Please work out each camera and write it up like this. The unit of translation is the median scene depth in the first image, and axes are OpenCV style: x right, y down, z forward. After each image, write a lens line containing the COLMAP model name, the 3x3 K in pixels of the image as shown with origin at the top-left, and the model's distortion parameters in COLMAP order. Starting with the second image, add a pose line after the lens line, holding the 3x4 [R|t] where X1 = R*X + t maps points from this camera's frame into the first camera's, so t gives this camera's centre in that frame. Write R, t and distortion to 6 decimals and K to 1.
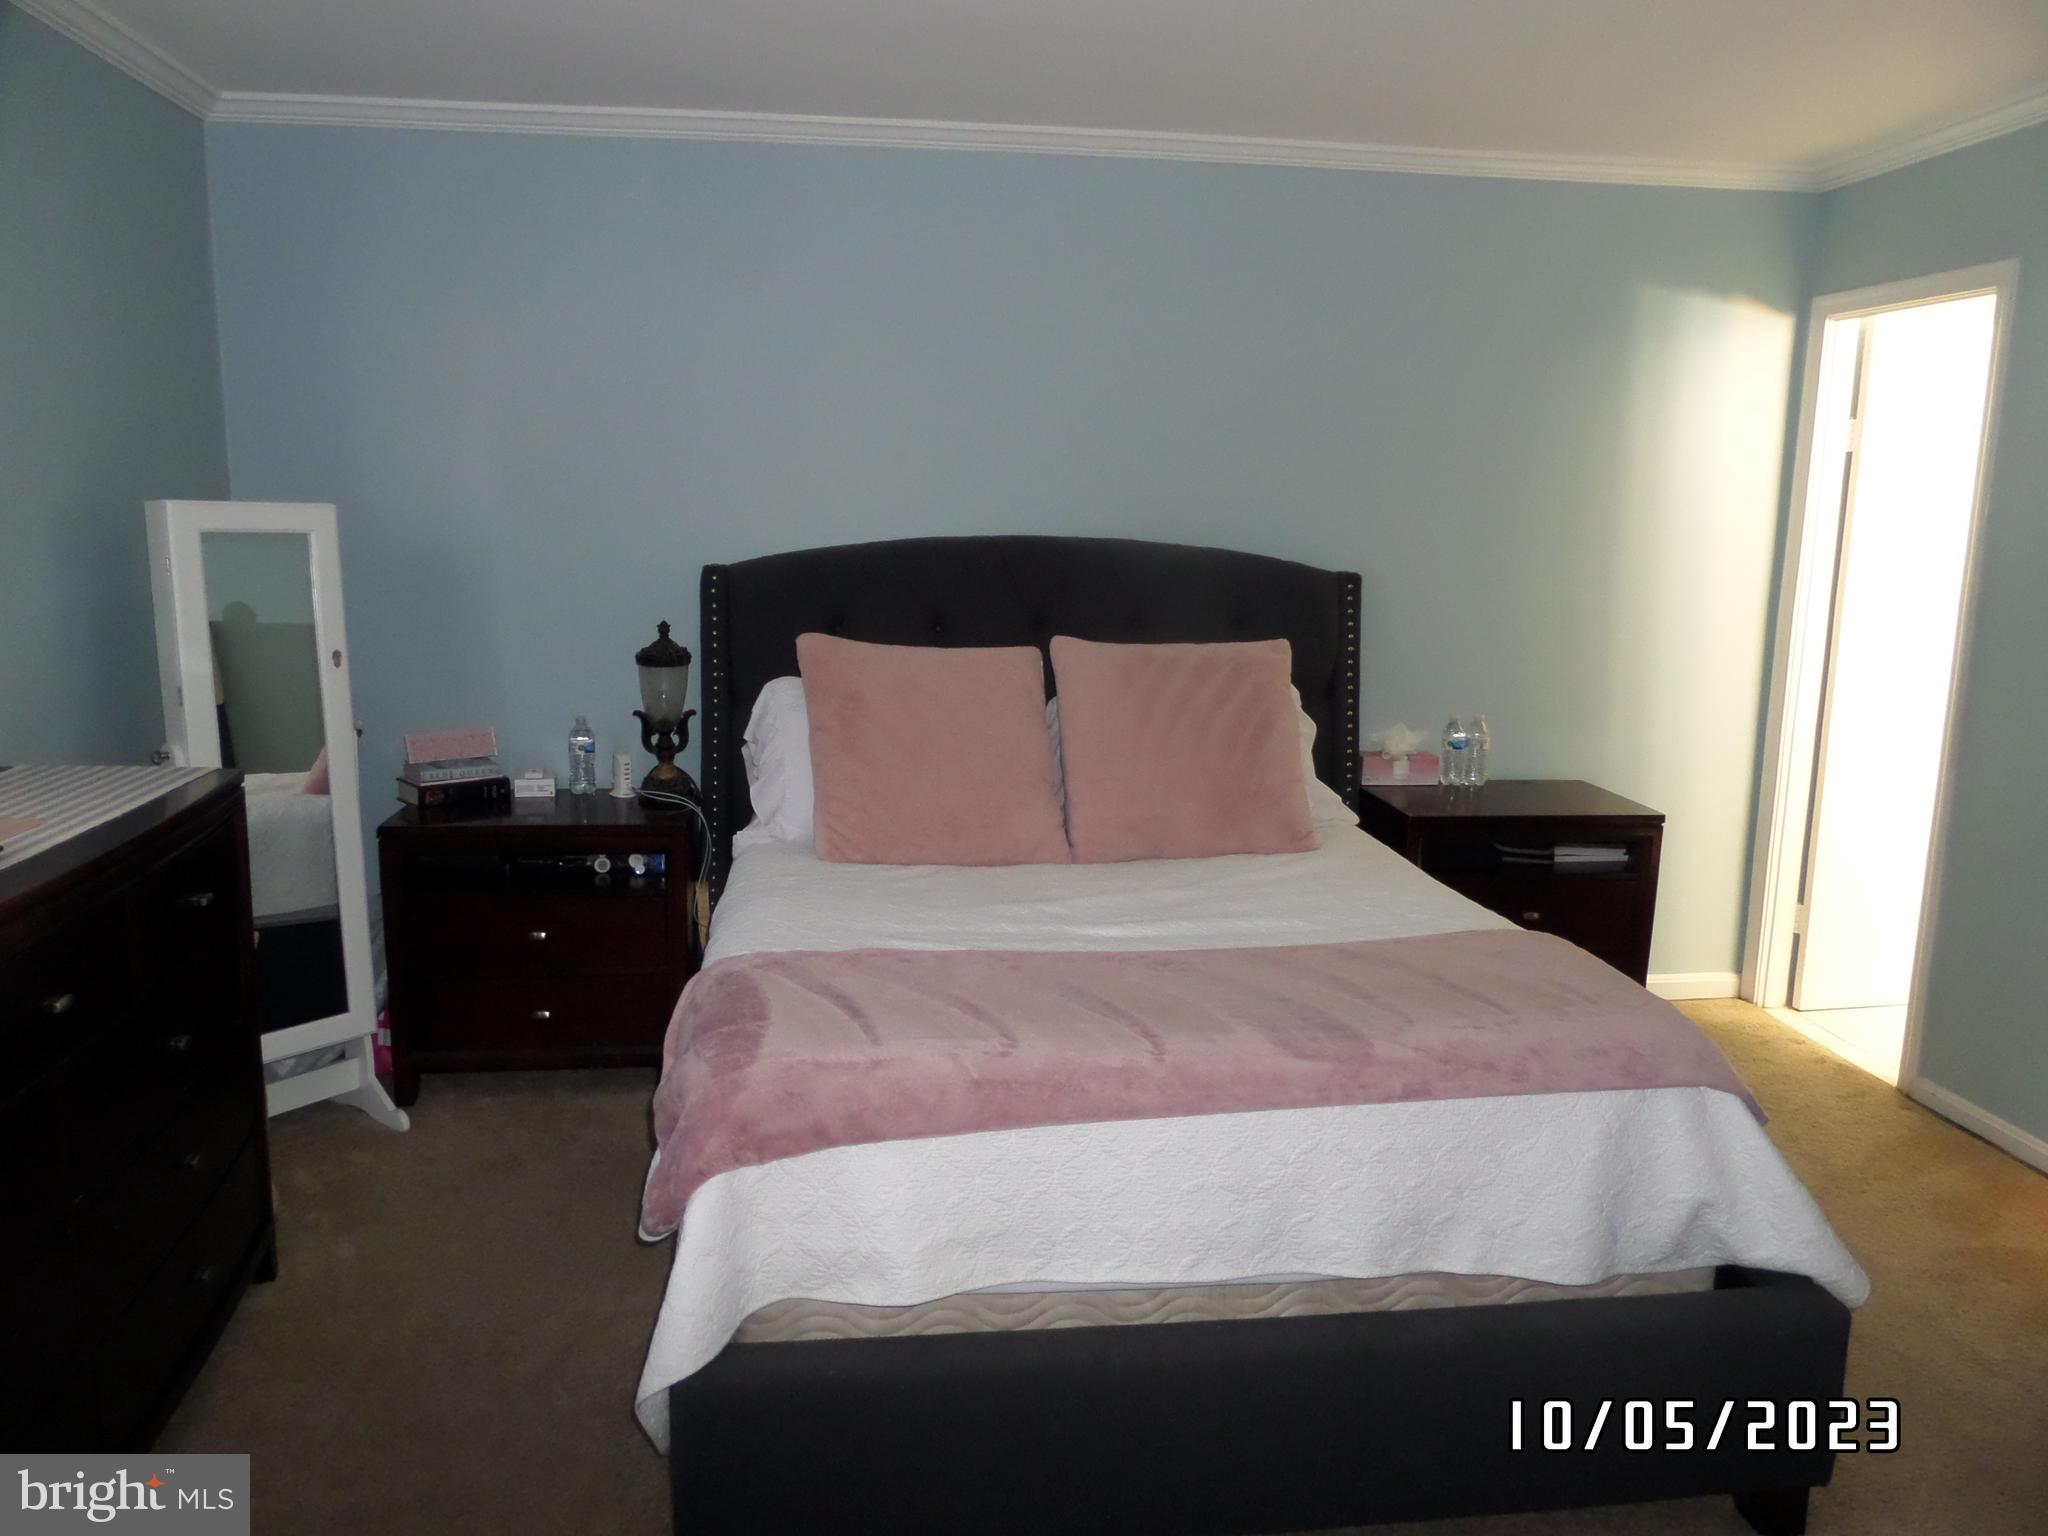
lens RADIAL K [[1473.3, 0, 1014.4], [0, 1473.3, 771.0], [0, 0, 1]] dist [-0.021750, -0.005361]
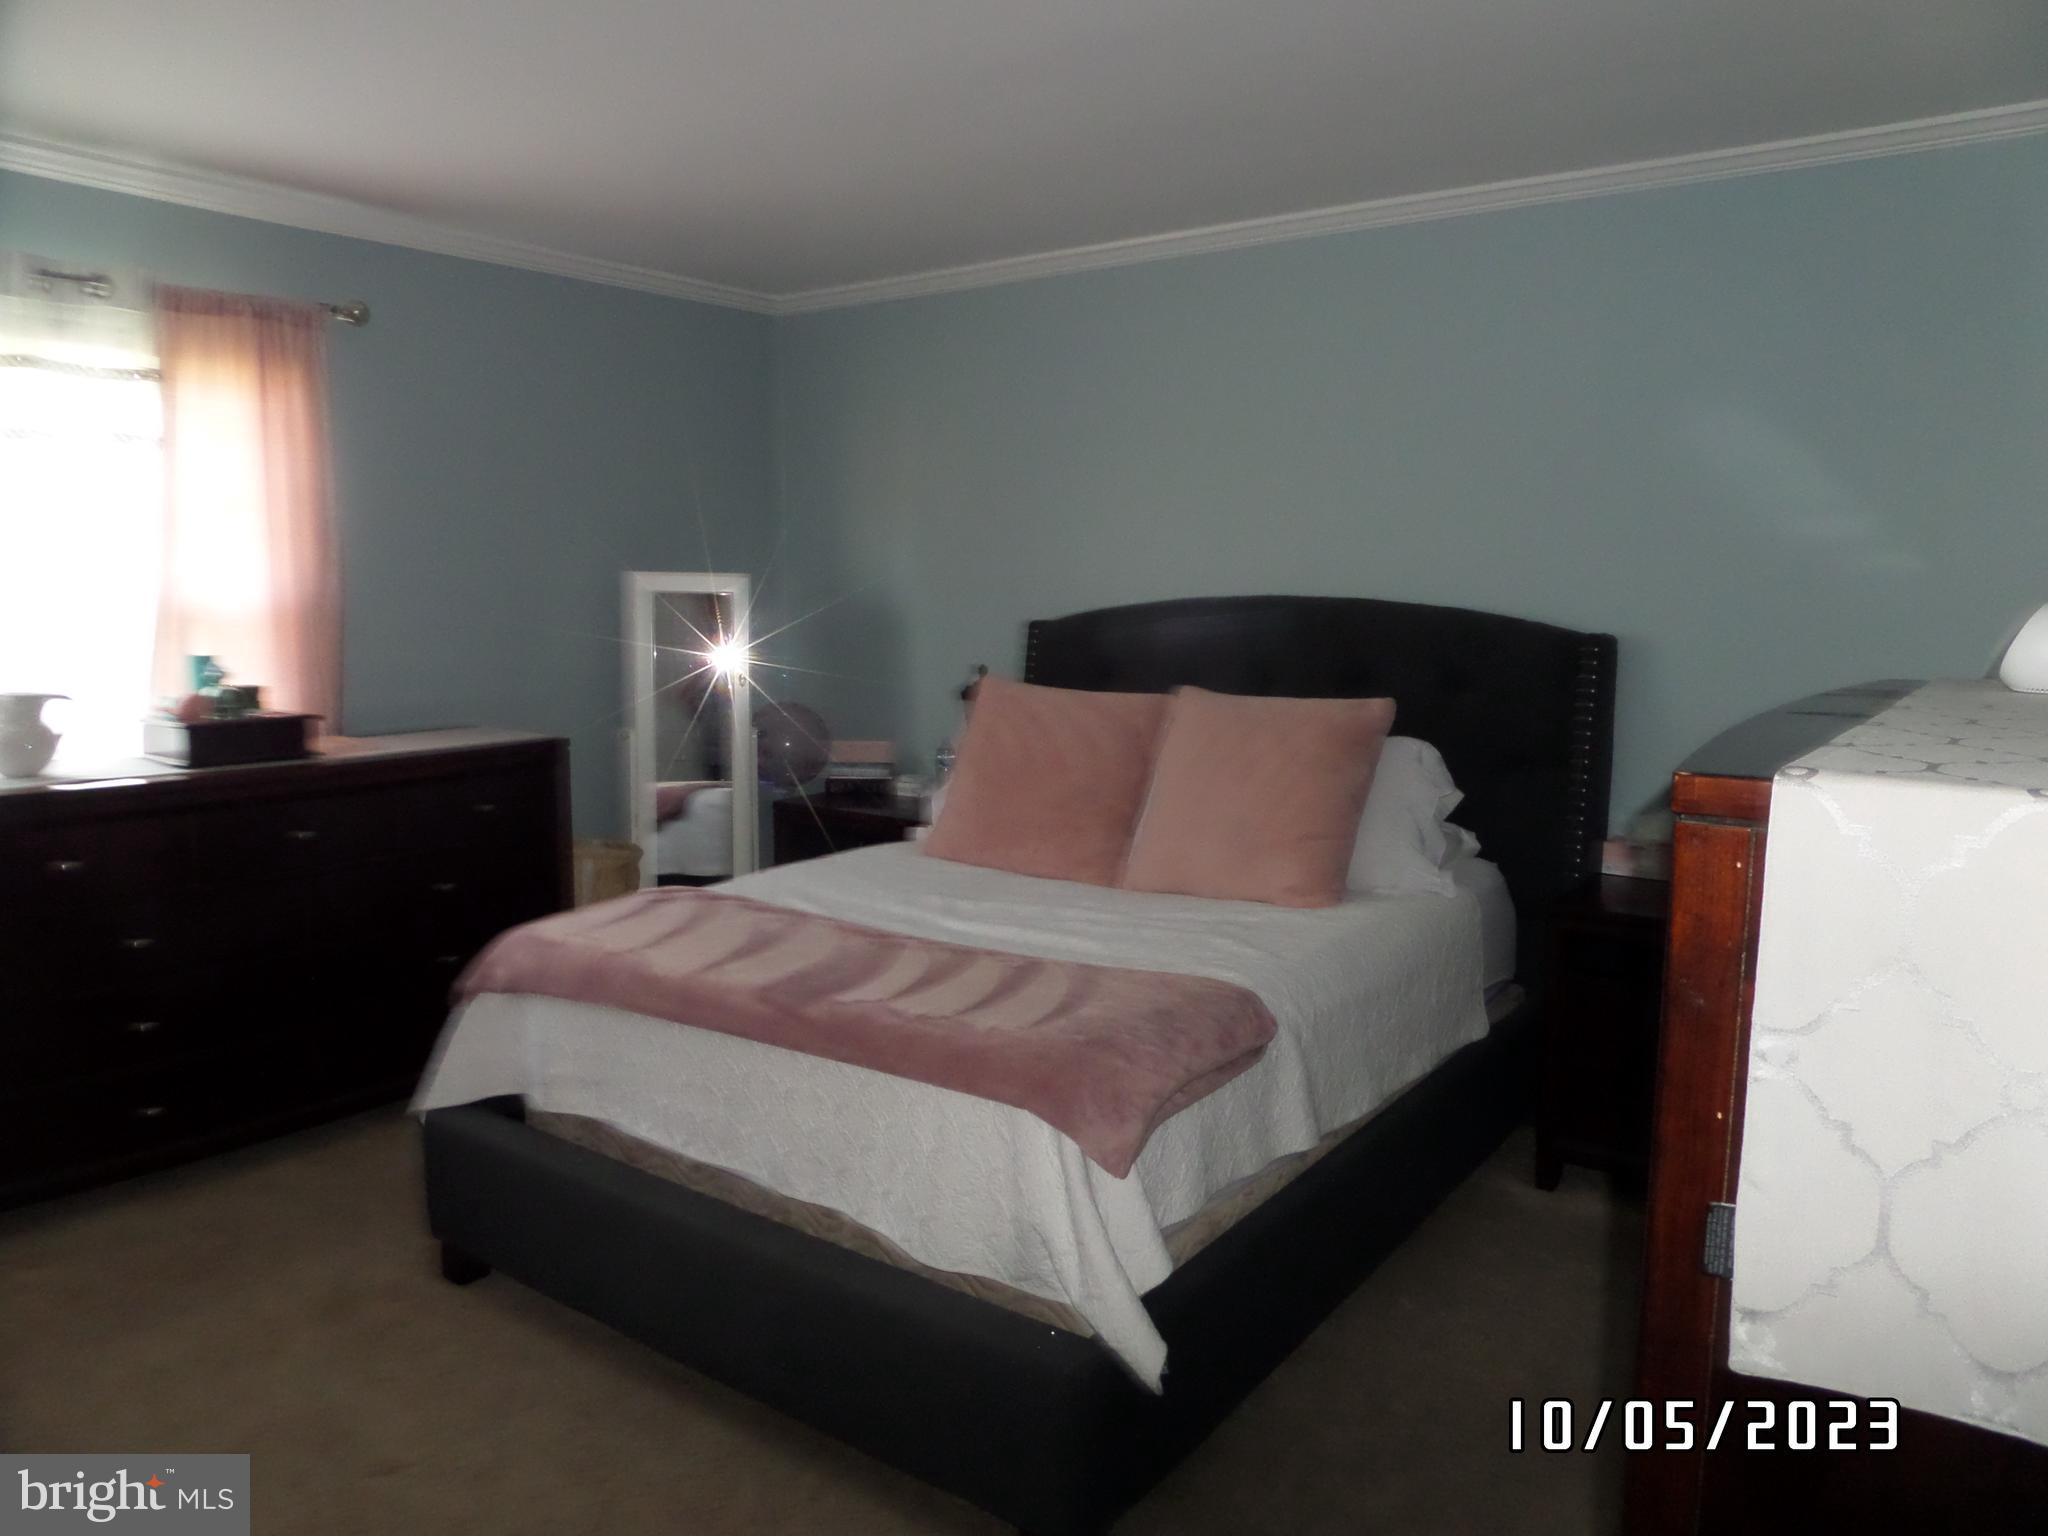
lens RADIAL K [[1473.3, 0, 1014.4], [0, 1473.3, 771.0], [0, 0, 1]] dist [-0.021750, -0.005361]
pose [[0.719448, 0.076006, -0.690375, 0.644202], [-0.102640, 0.994715, 0.002549, -0.017527], [0.686921, 0.069027, 0.723447, 0.113962]]
